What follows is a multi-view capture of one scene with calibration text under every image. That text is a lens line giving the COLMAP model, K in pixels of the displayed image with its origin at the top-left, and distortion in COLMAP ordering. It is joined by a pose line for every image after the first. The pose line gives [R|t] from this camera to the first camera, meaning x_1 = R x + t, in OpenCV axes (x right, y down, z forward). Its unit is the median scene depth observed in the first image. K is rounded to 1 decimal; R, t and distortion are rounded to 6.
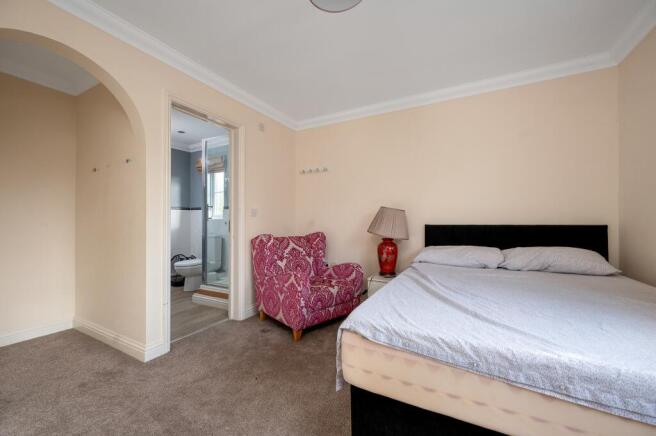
lens RADIAL K [[260.7, 0, 328.1], [0, 260.7, 218.9], [0, 0, 1]] dist [-0.001713, -0.000229]
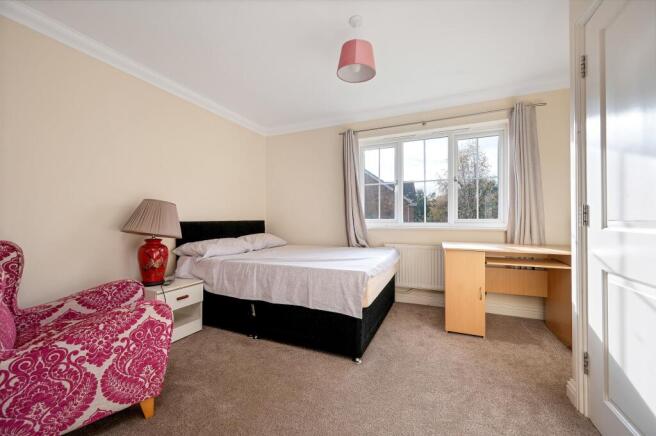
lens RADIAL K [[260.7, 0, 329.9], [0, 260.7, 218.5], [0, 0, 1]] dist [-0.001713, -0.000229]
pose [[-0.104212, 0.009982, 0.994505, -0.712111], [-0.009421, 0.999895, -0.011023, 0.018476], [-0.994510, -0.010518, -0.104107, 0.619153]]
